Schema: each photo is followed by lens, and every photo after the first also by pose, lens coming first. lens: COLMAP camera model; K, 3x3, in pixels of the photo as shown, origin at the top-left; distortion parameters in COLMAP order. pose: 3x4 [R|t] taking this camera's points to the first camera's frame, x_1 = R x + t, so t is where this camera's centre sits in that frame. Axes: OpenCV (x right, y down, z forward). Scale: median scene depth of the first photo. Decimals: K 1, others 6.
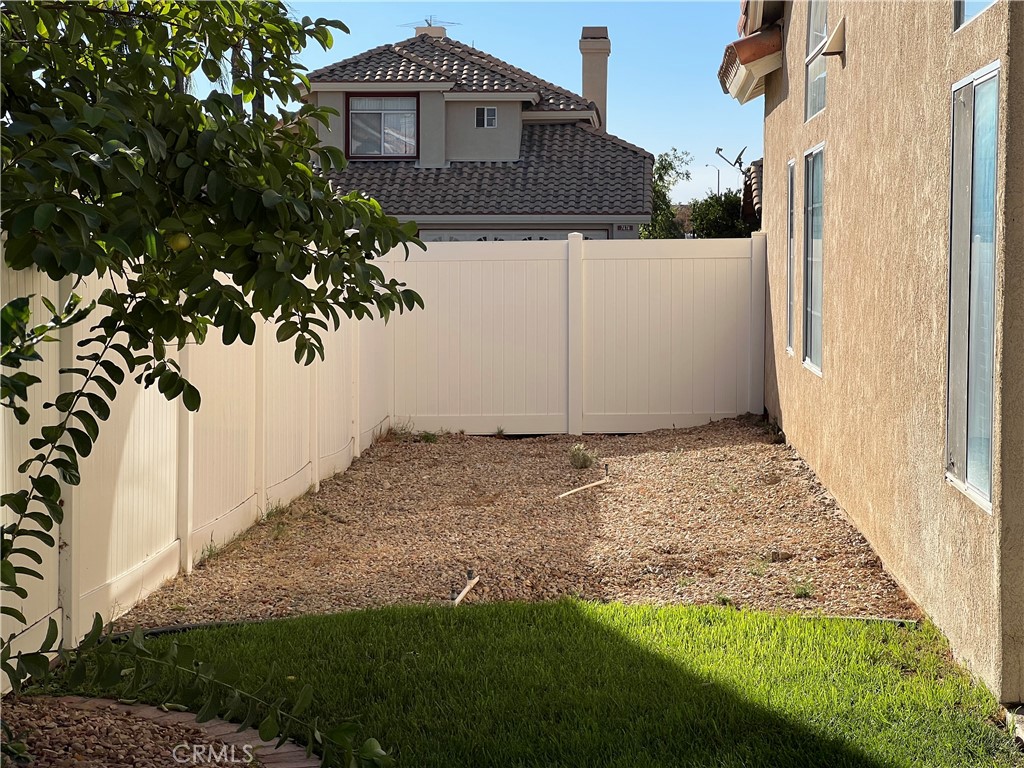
lens RADIAL K [[2271.2, 0, 512.0], [0, 2271.2, 384.0], [0, 0, 1]] dist [-0.340949, 8.093718]
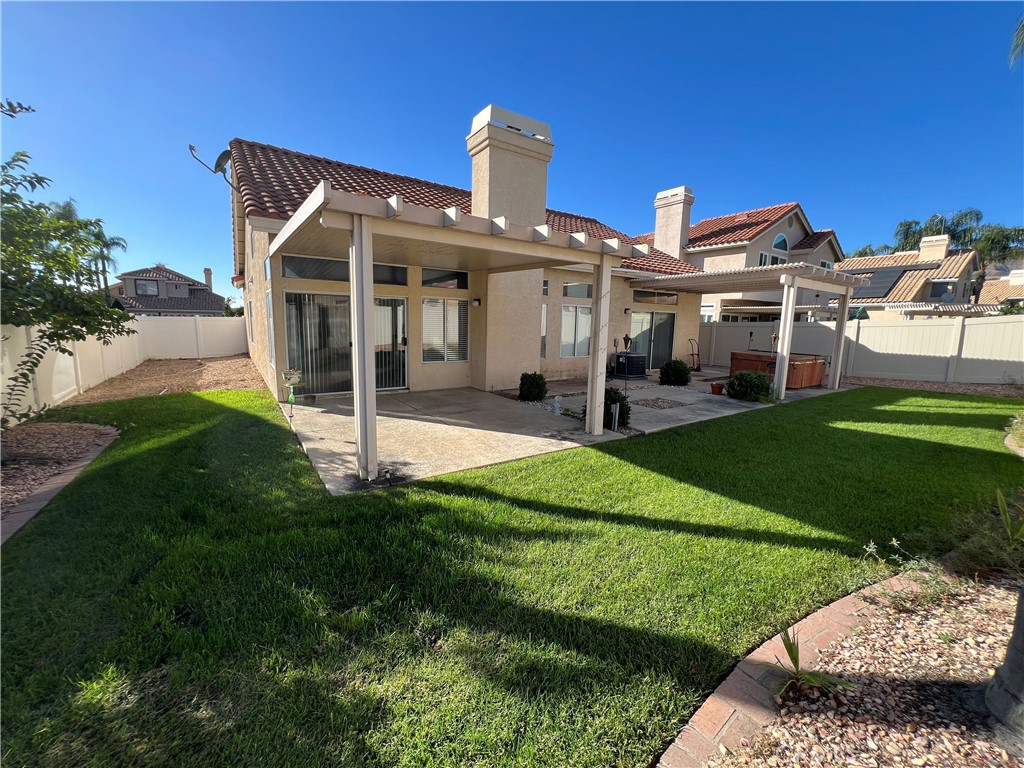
lens RADIAL K [[409.6, 0, 508.9], [0, 409.6, 379.6], [0, 0, 1]] dist [-0.000786, 0.000322]
pose [[0.797842, -0.070795, 0.598695, 0.053300], [0.018697, 0.995509, 0.092801, -0.001081], [-0.602576, -0.062847, 0.795583, -0.145984]]
